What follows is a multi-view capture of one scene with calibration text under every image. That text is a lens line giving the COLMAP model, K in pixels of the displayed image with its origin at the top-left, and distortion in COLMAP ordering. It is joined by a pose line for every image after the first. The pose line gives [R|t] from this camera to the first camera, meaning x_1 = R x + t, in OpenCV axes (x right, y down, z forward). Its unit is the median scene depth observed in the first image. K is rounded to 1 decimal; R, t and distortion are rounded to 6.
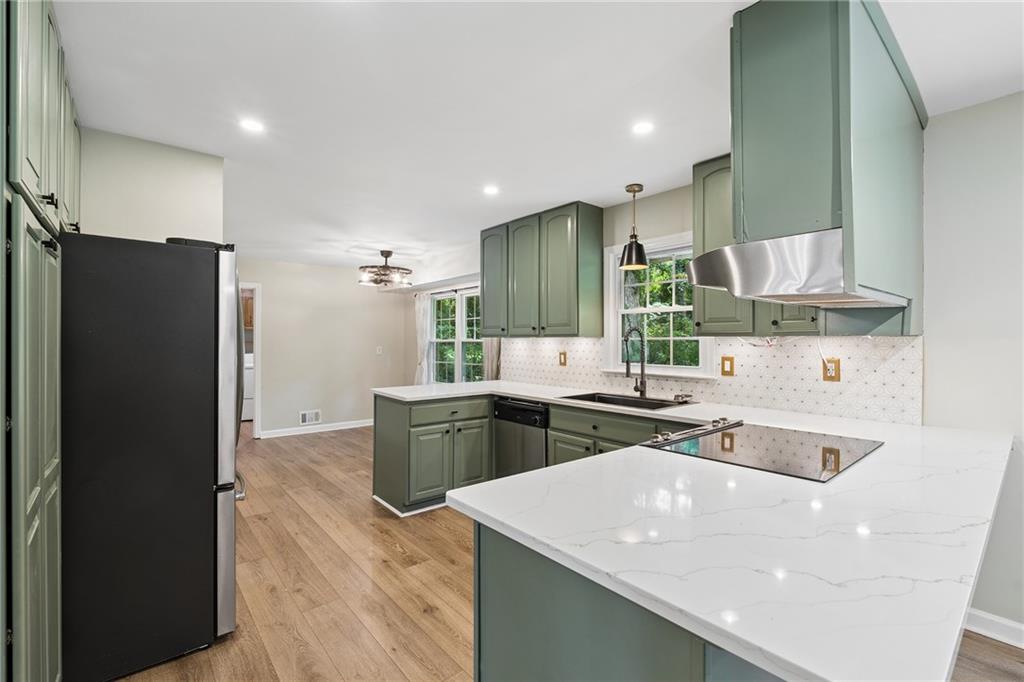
lens RADIAL K [[448.3, 0, 510.9], [0, 448.3, 338.2], [0, 0, 1]] dist [-0.004661, -0.000281]
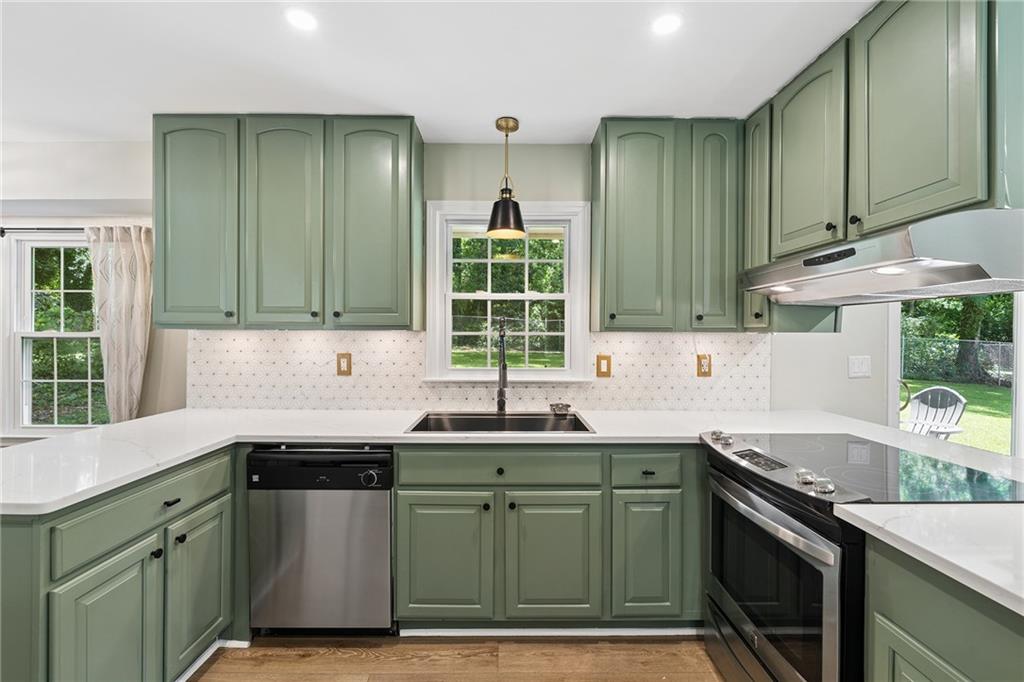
lens RADIAL K [[448.3, 0, 510.9], [0, 448.3, 338.2], [0, 0, 1]] dist [-0.004661, -0.000281]
pose [[0.642341, 0.000915, 0.766419, -0.254139], [-0.007471, 0.999959, 0.005068, 0.004839], [-0.766383, -0.008981, 0.642321, 0.498410]]
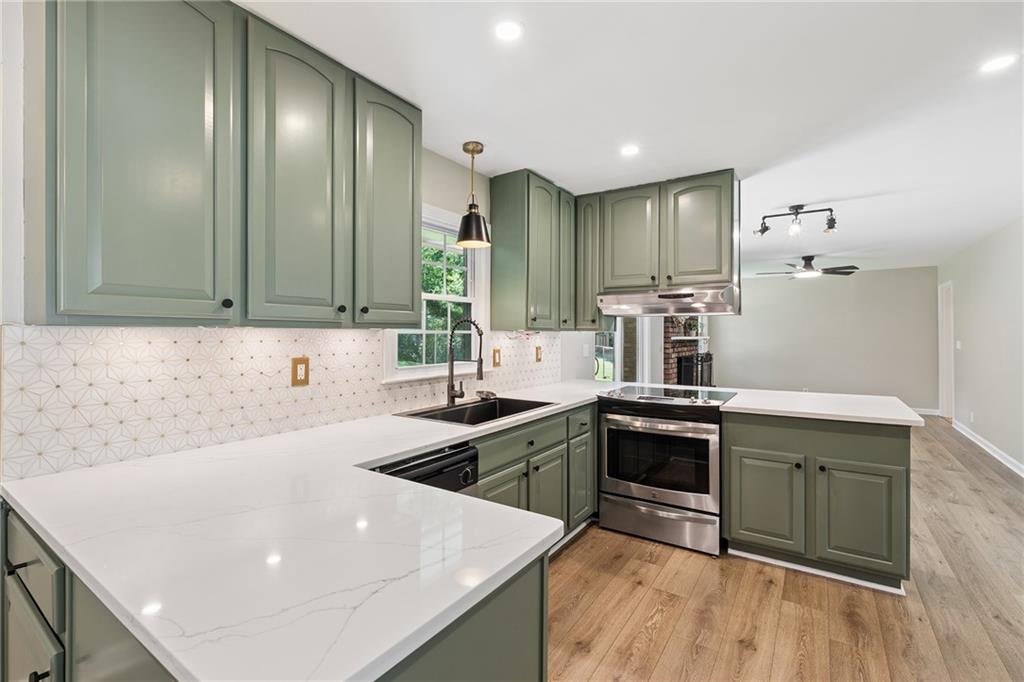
lens RADIAL K [[454.7, 0, 513.8], [0, 454.7, 332.8], [0, 0, 1]] dist [-0.004340, -0.000269]
pose [[-0.271244, 0.002682, 0.962507, -0.504553], [-0.003015, 0.999989, -0.003636, 0.004919], [-0.962506, -0.003888, -0.271233, 1.080041]]
